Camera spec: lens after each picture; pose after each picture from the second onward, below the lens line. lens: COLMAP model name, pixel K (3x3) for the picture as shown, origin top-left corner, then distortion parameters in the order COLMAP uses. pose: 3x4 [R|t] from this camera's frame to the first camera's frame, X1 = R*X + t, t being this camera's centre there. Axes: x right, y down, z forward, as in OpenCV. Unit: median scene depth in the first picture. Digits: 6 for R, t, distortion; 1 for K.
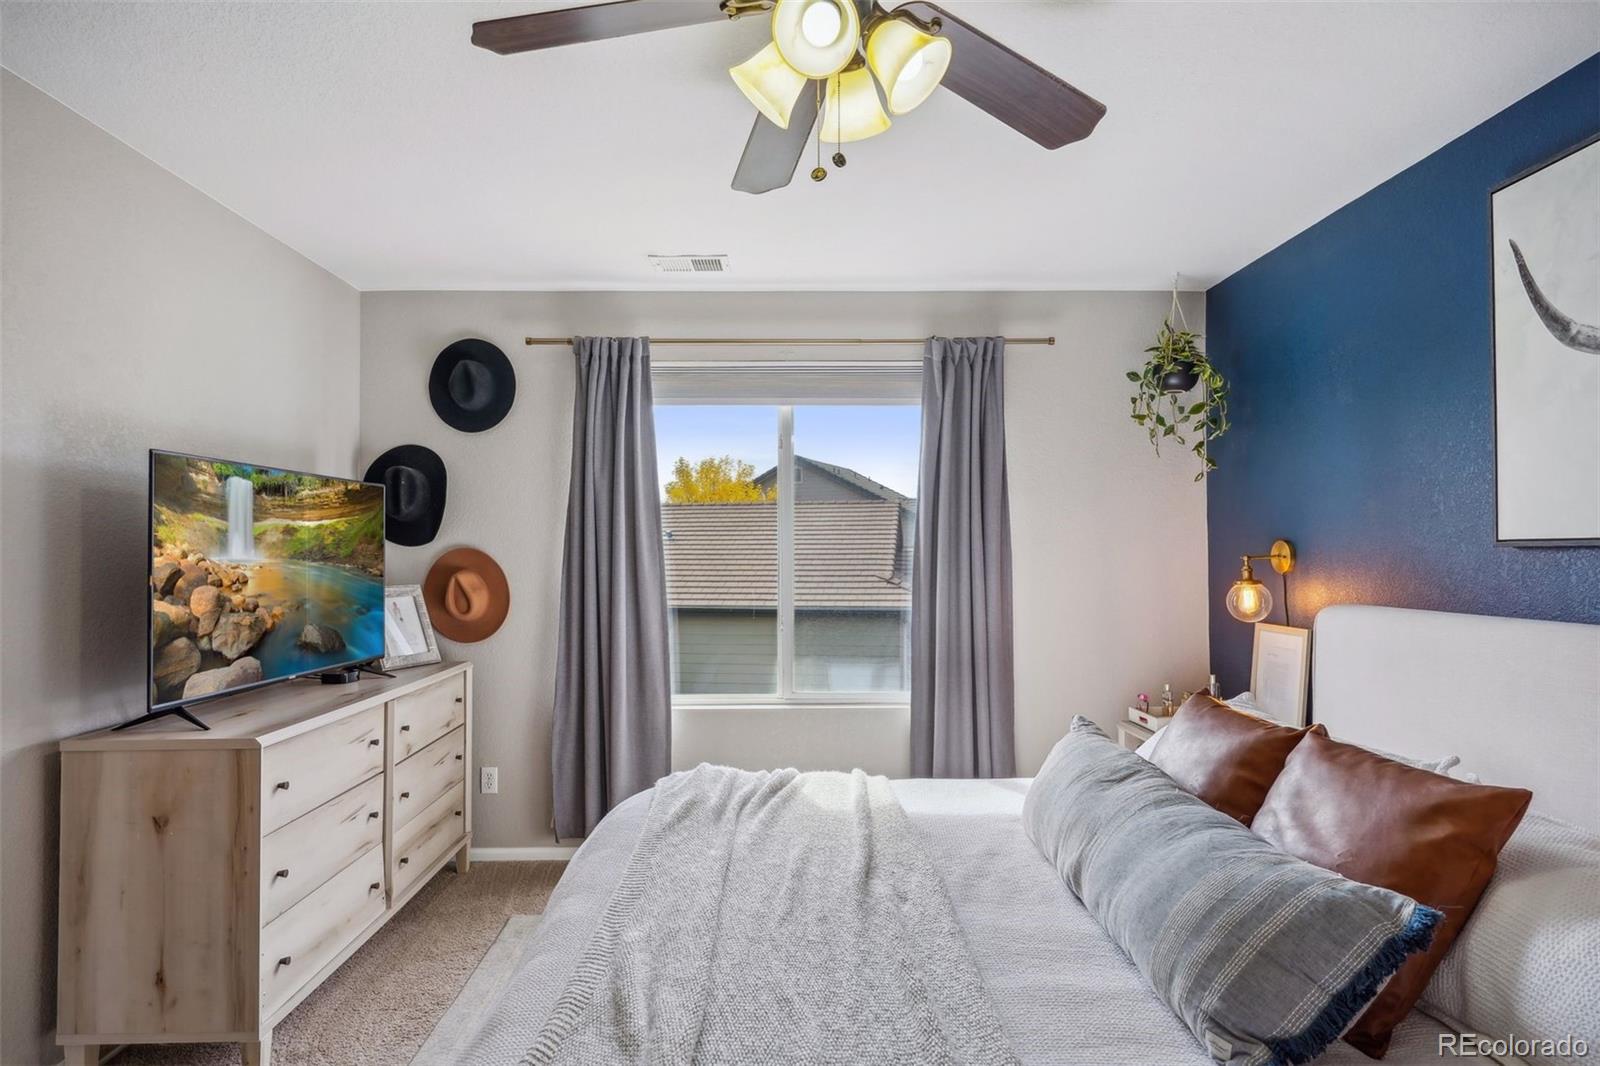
lens RADIAL K [[854.1, 0, 800.0], [0, 854.1, 533.0], [0, 0, 1]] dist [0.004413, 0.000245]
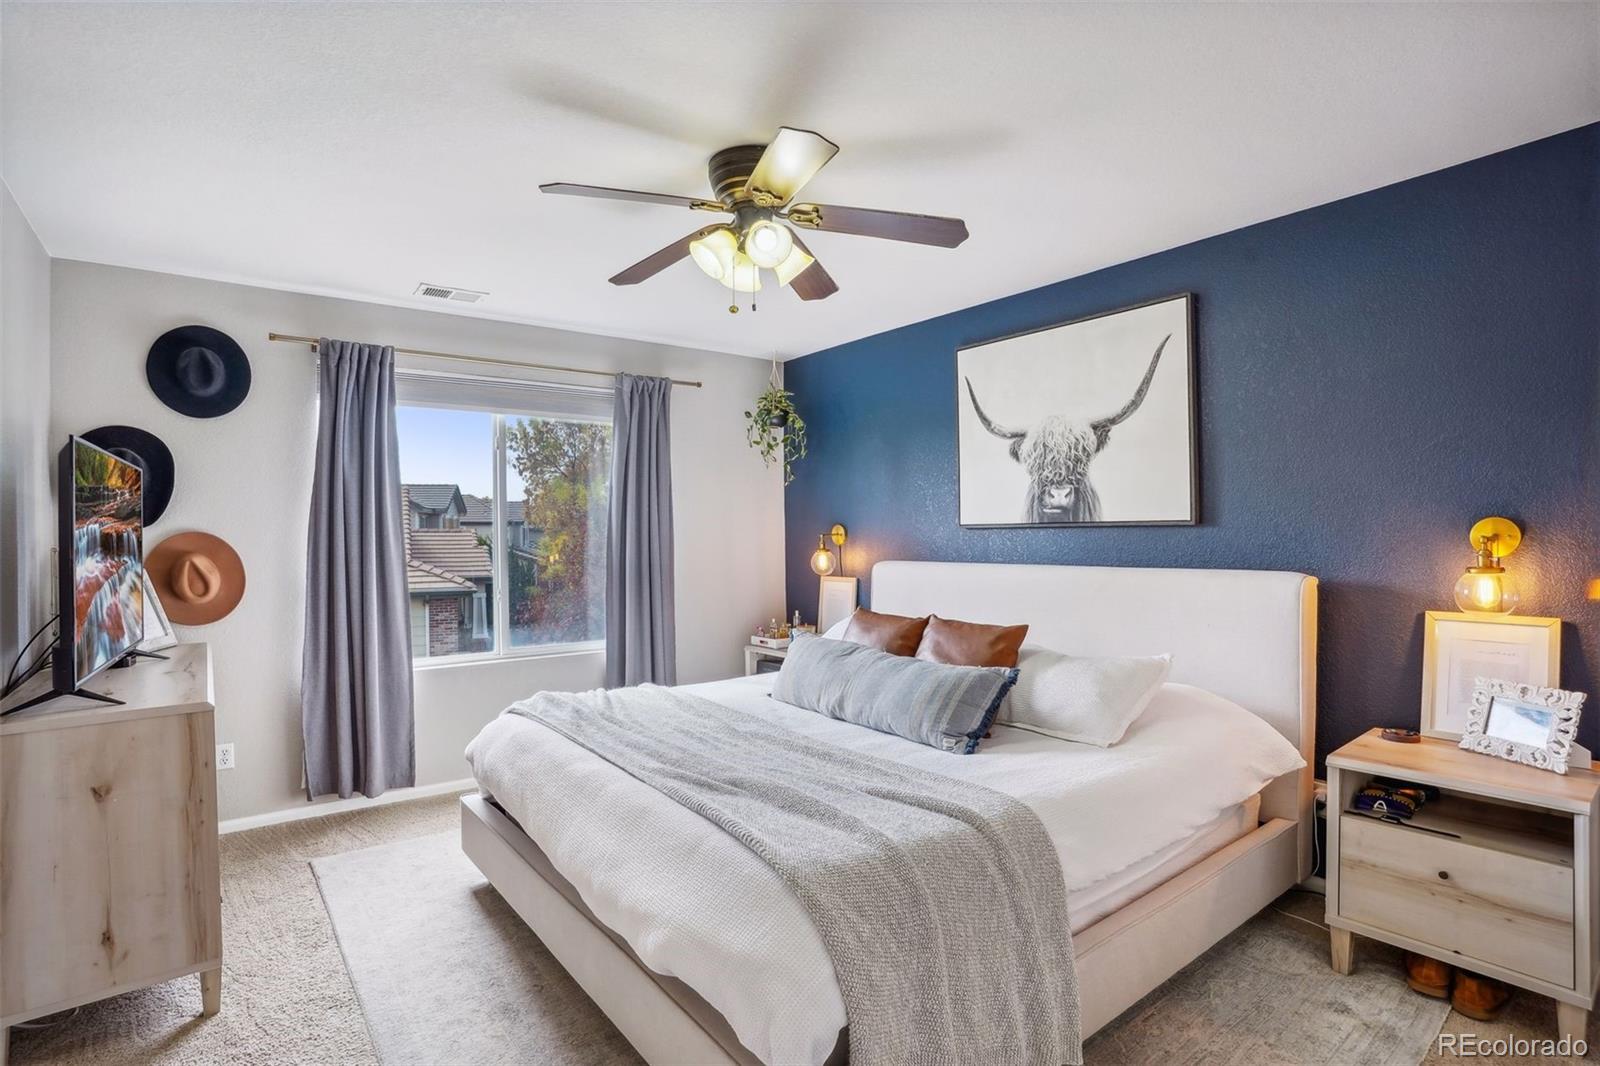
lens RADIAL K [[784.8, 0, 793.5], [0, 784.8, 519.2], [0, 0, 1]] dist [-0.080390, 0.034141]
pose [[0.803332, 0.005233, 0.595508, -0.384017], [-0.006049, 0.999982, -0.000628, -0.001021], [-0.595500, -0.003098, 0.803349, -0.152764]]
